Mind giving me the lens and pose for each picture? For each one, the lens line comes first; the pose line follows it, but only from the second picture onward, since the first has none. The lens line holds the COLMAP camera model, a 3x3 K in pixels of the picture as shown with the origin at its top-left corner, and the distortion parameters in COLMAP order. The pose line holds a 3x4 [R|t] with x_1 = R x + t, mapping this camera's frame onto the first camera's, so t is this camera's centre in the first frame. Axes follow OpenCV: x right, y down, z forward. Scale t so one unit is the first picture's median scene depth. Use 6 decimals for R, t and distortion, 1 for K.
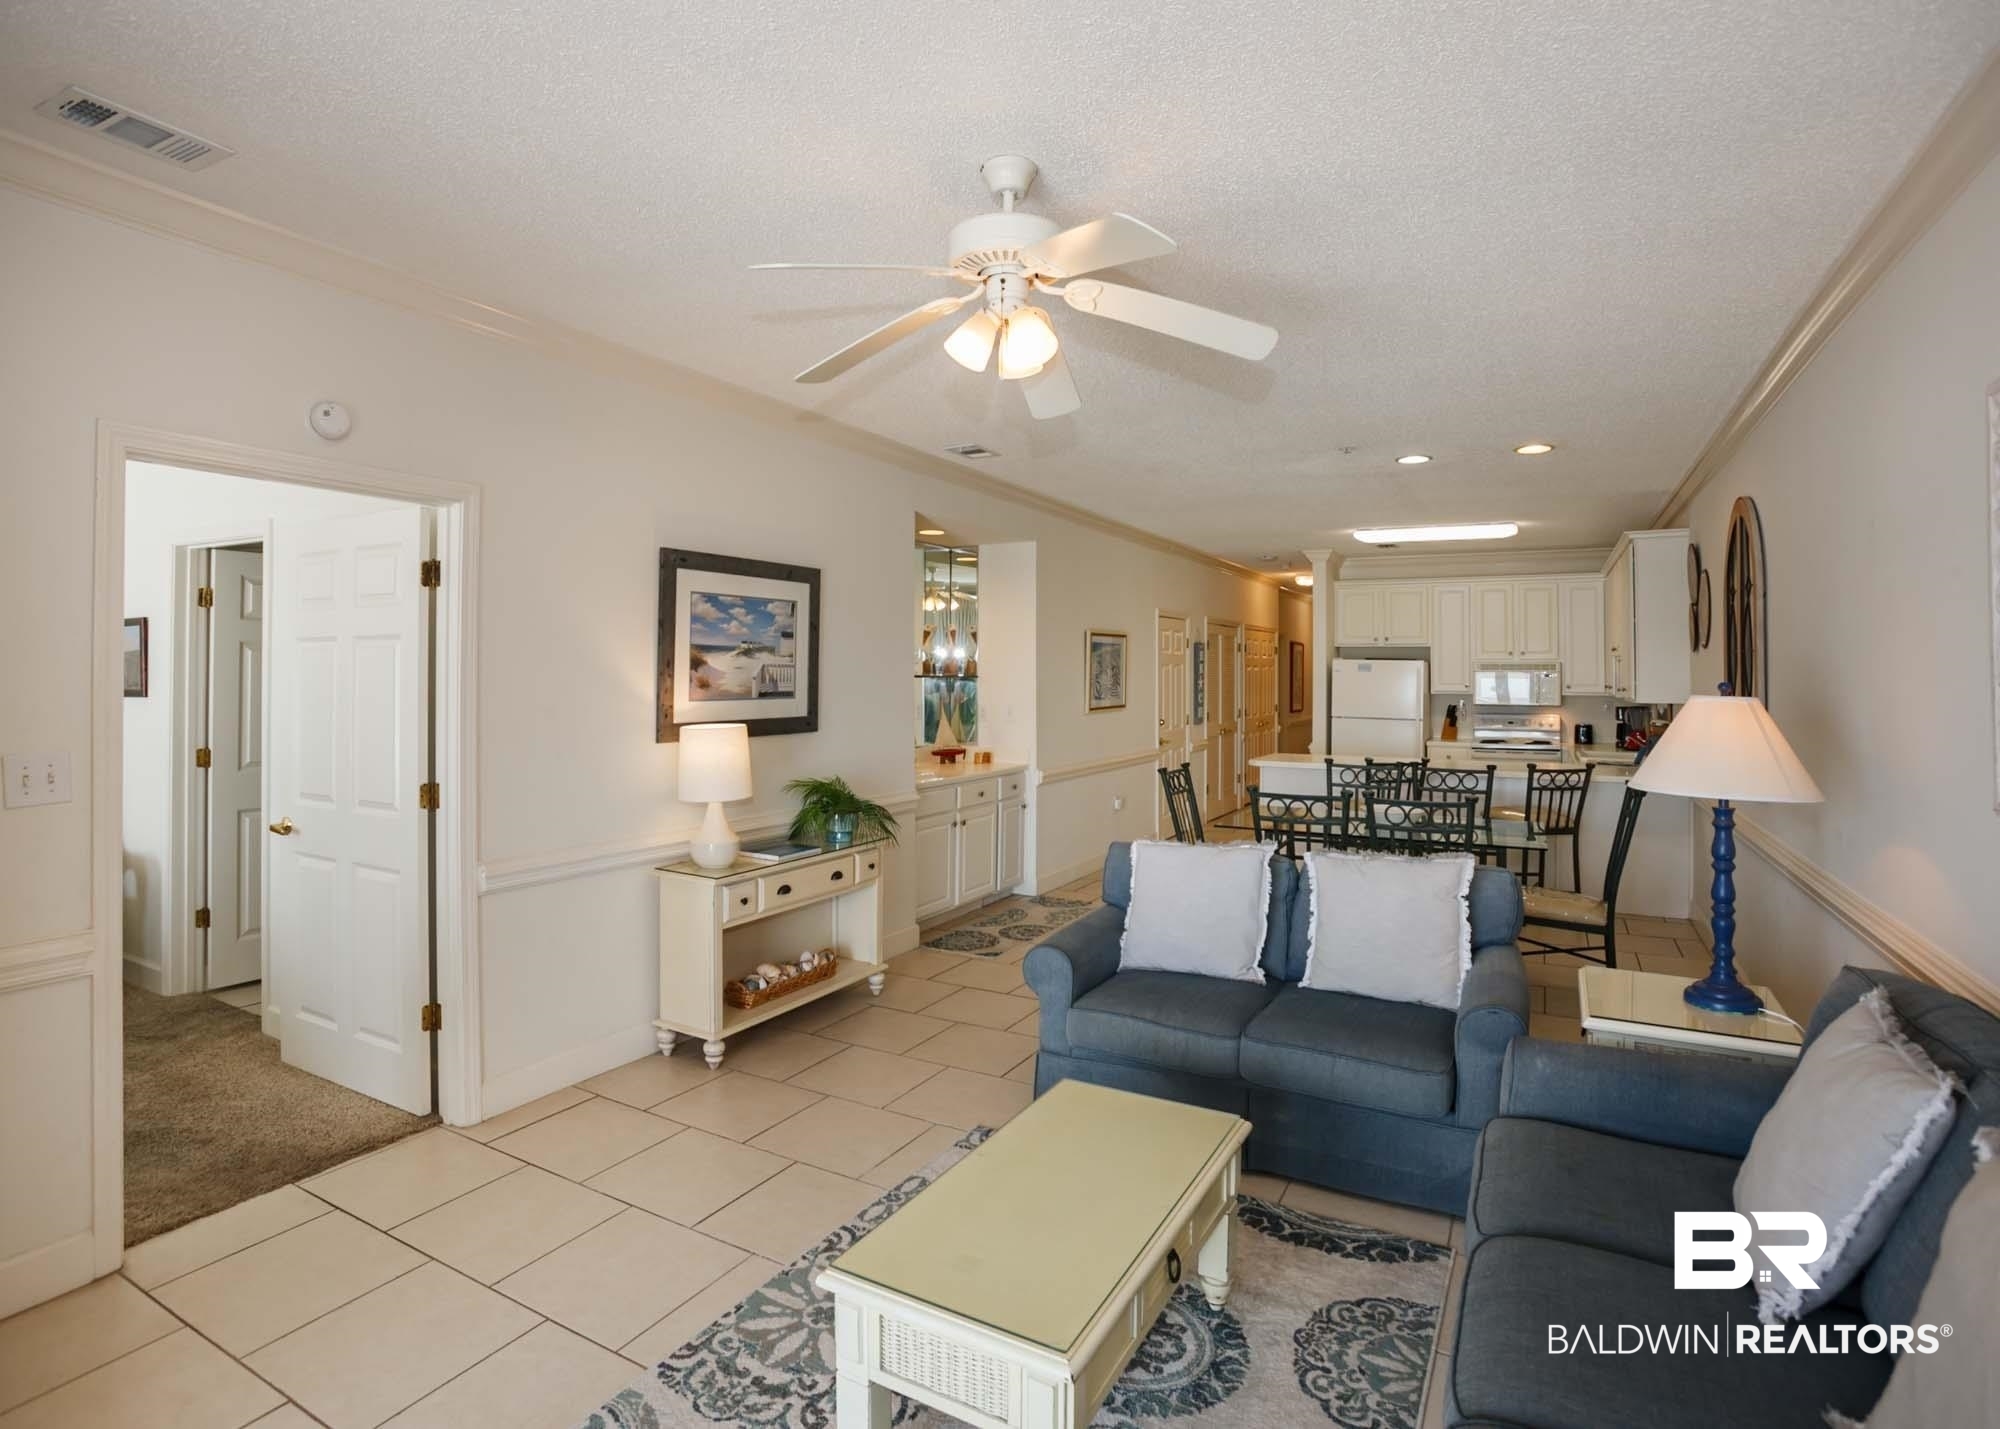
lens RADIAL K [[1037.7, 0, 990.7], [0, 1037.7, 680.7], [0, 0, 1]] dist [-0.062021, 0.010709]
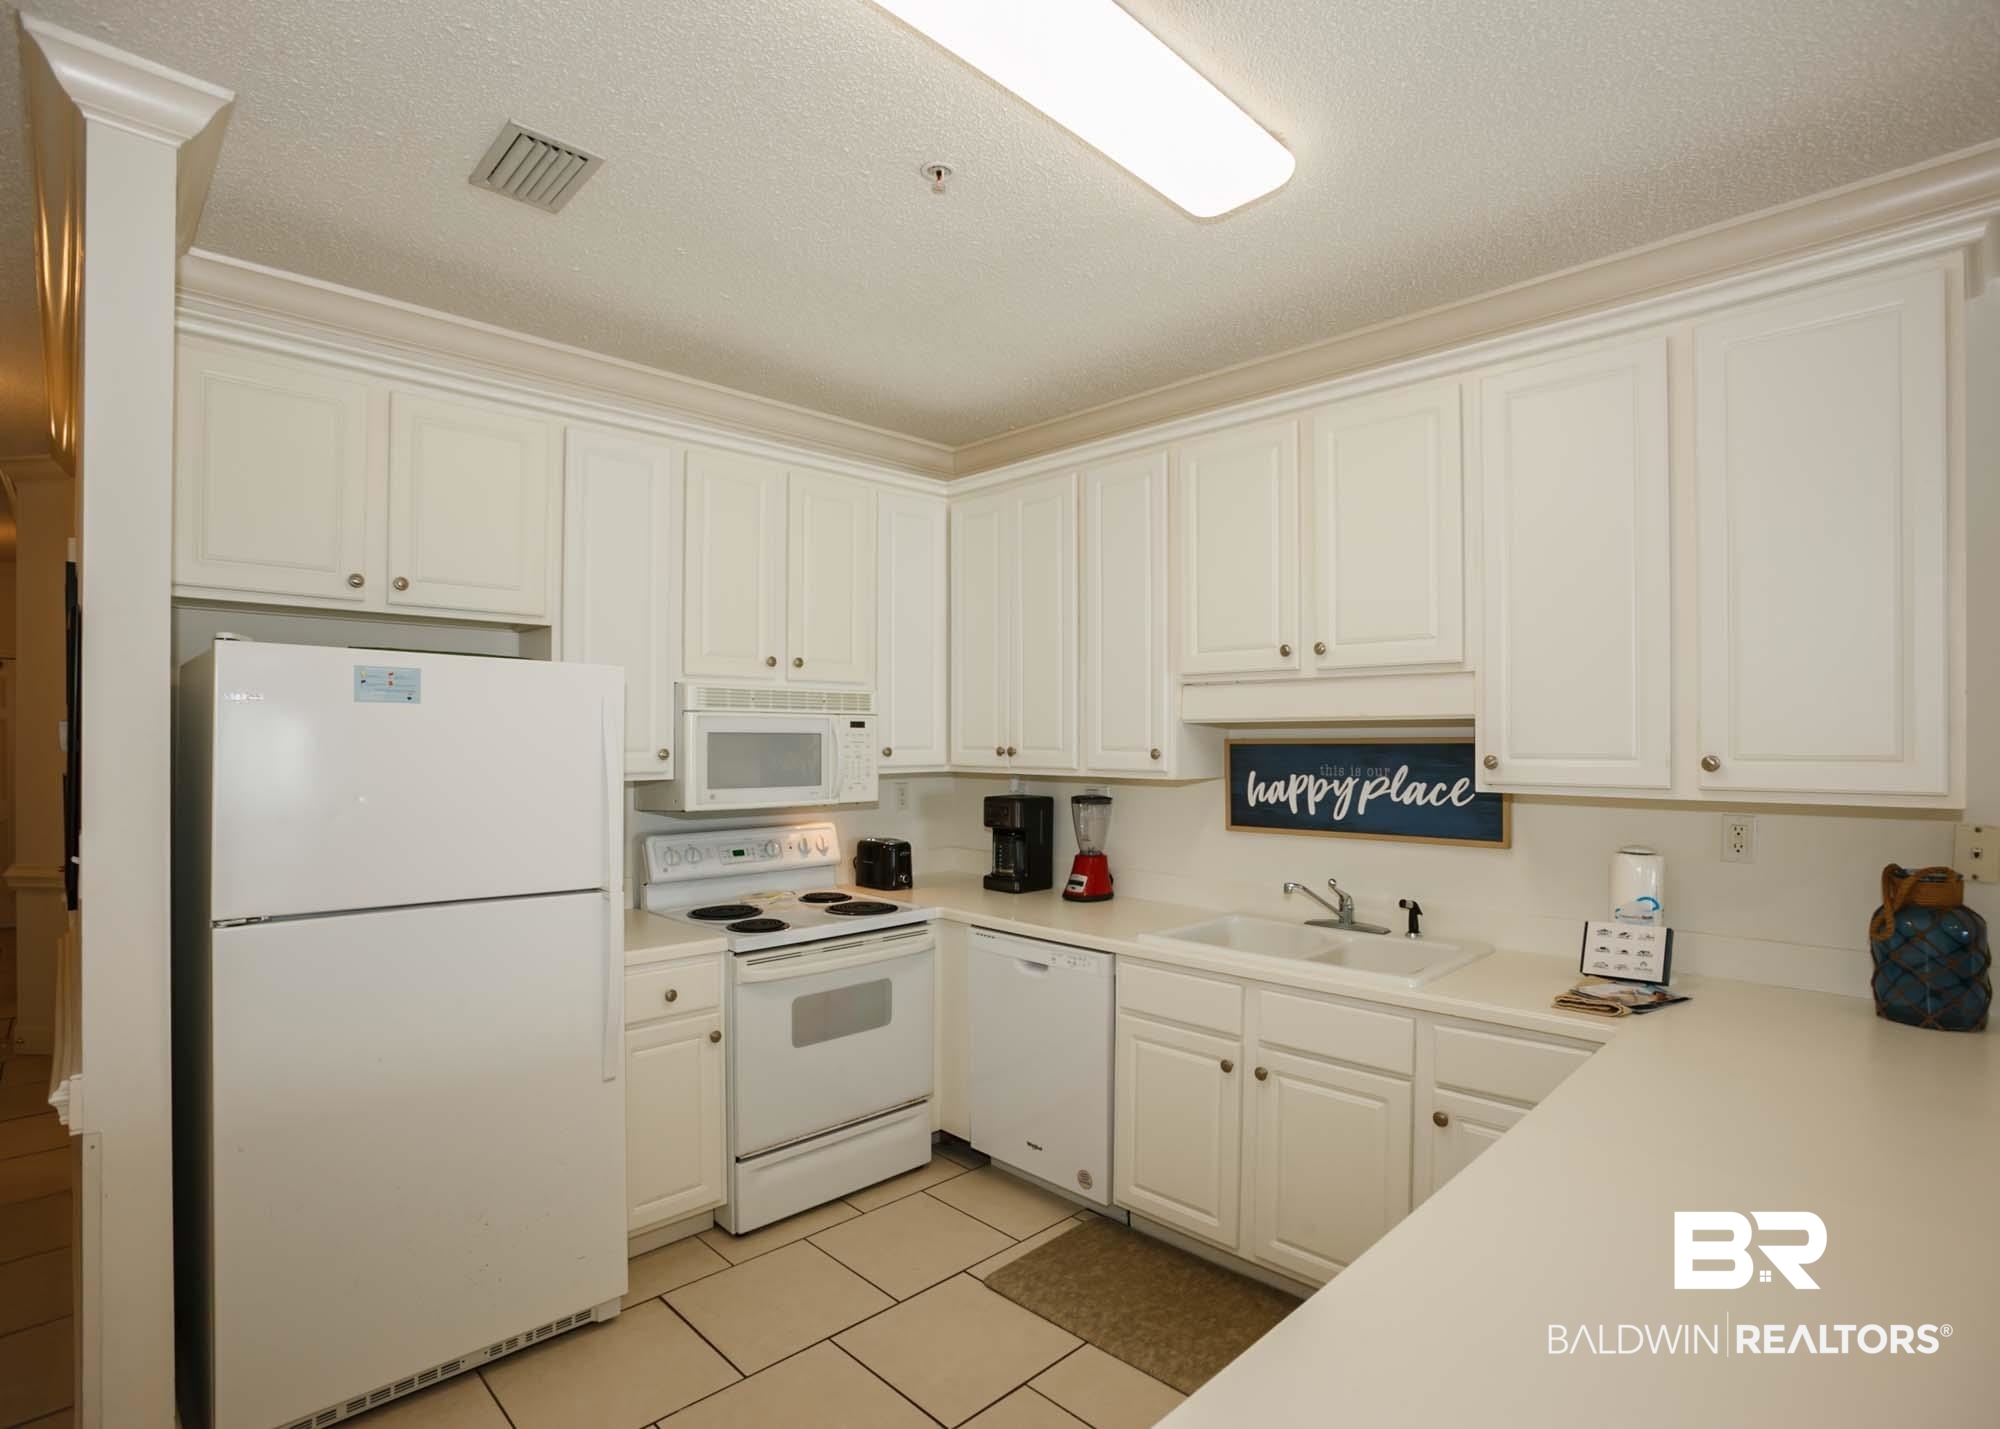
lens RADIAL K [[1005.5, 0, 1014.8], [0, 1005.5, 761.2], [0, 0, 1]] dist [-0.065388, 0.020572]
pose [[0.286971, -0.025494, 0.957600, 0.468820], [0.005188, 0.999672, 0.025060, -0.000765], [-0.957925, -0.002224, 0.287010, 1.899755]]
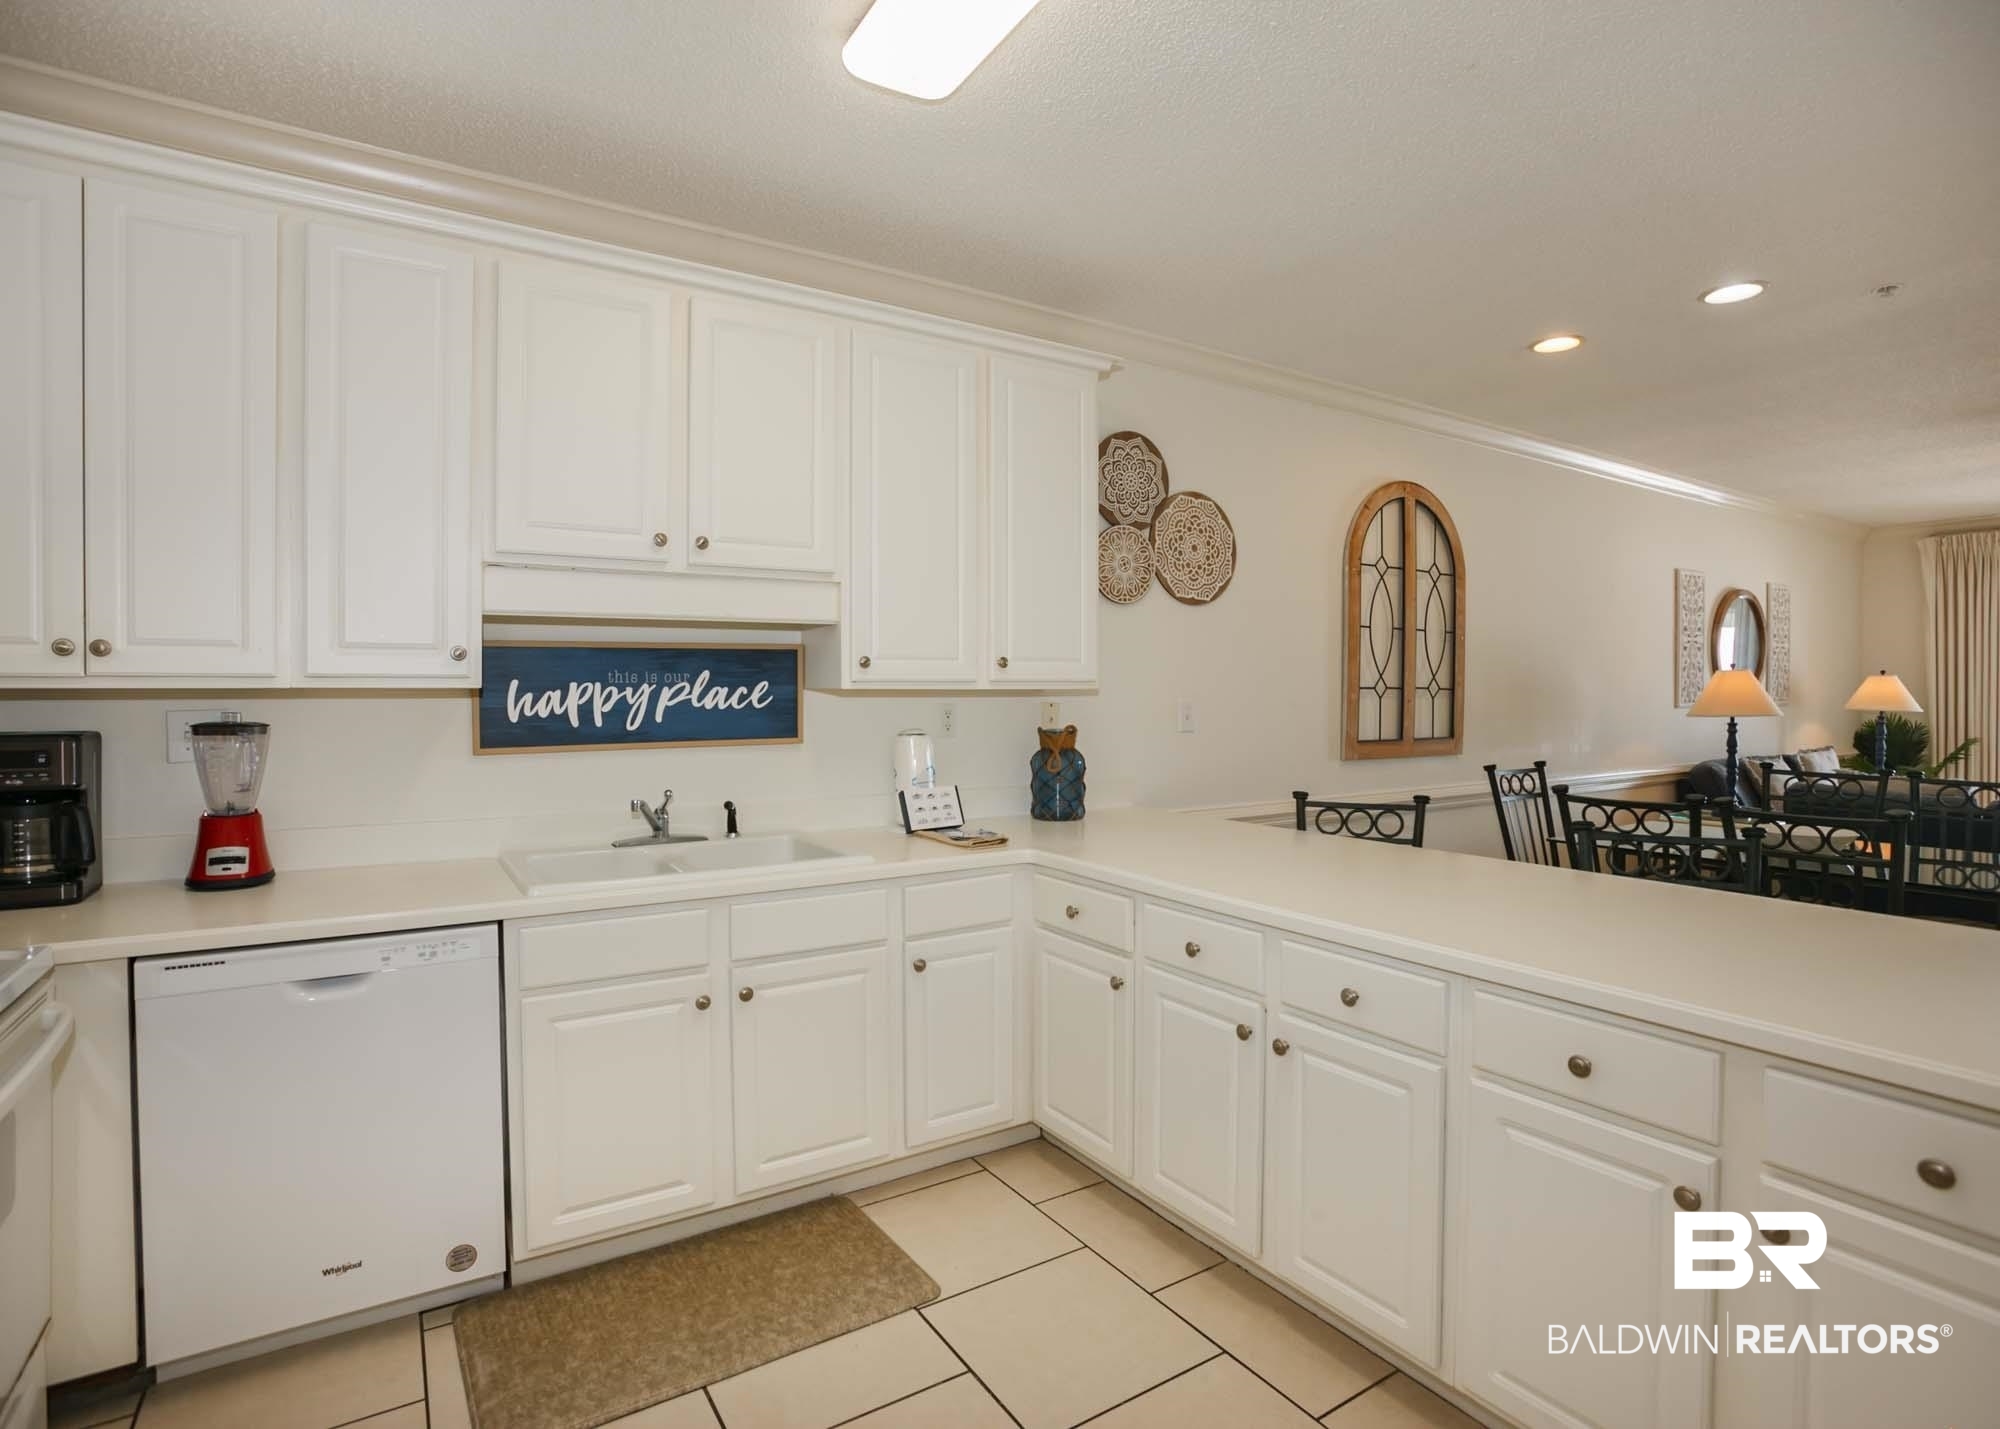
lens RADIAL K [[1005.5, 0, 1020.5], [0, 1005.5, 690.3], [0, 0, 1]] dist [-0.065388, 0.020572]
pose [[-0.875275, -0.003506, 0.483612, 0.689410], [0.000002, 0.999974, 0.007253, 0.031133], [-0.483625, 0.006349, -0.875252, 2.361238]]
